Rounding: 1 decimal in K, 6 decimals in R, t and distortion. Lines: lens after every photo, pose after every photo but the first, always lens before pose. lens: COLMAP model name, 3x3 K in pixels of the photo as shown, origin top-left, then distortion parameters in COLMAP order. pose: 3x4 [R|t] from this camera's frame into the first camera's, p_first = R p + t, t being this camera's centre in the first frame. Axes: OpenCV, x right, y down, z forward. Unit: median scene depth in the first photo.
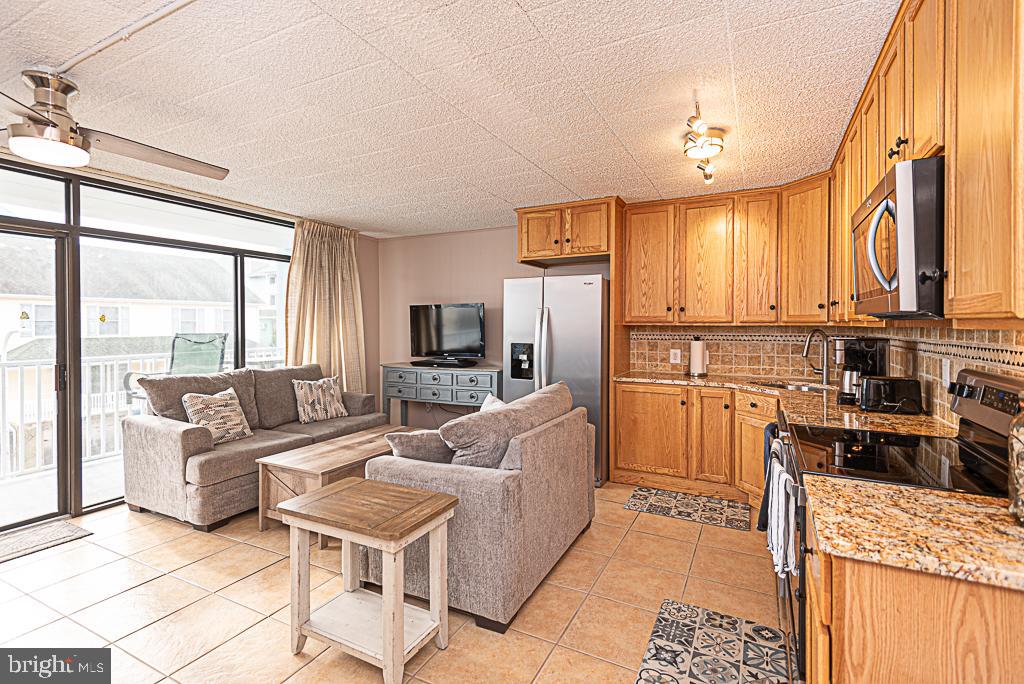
lens RADIAL K [[474.1, 0, 495.3], [0, 474.1, 323.8], [0, 0, 1]] dist [0.027505, -0.014327]
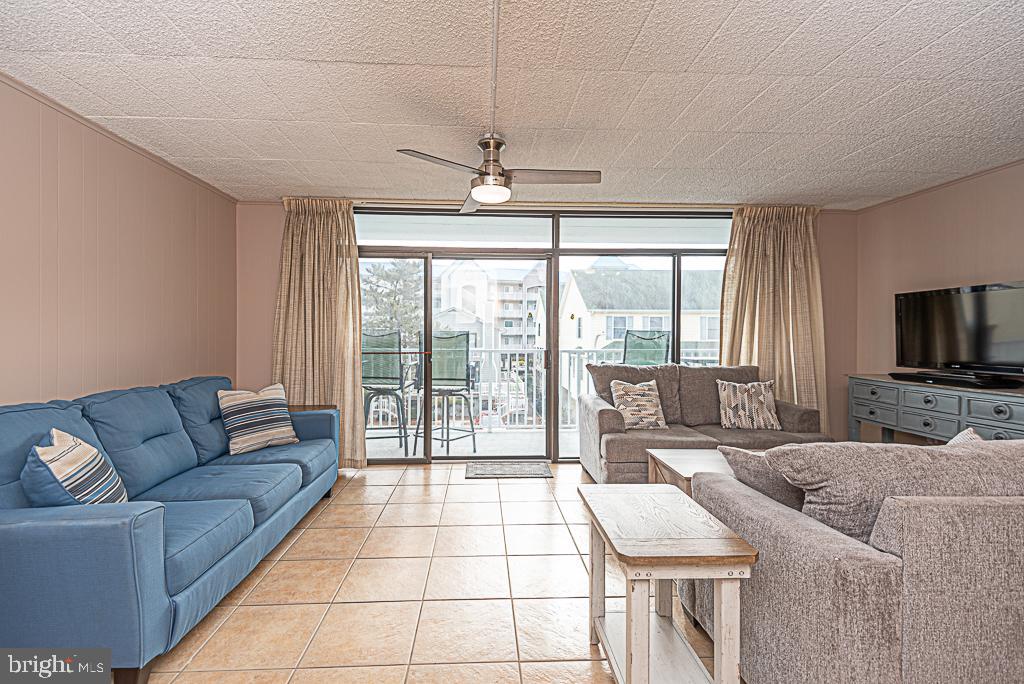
lens RADIAL K [[474.1, 0, 555.8], [0, 474.1, 340.5], [0, 0, 1]] dist [0.027505, -0.014327]
pose [[0.508584, 0.008638, -0.860969, 0.237776], [-0.008492, 0.999951, 0.005016, 0.041838], [0.860970, 0.004760, 0.508633, 0.274038]]
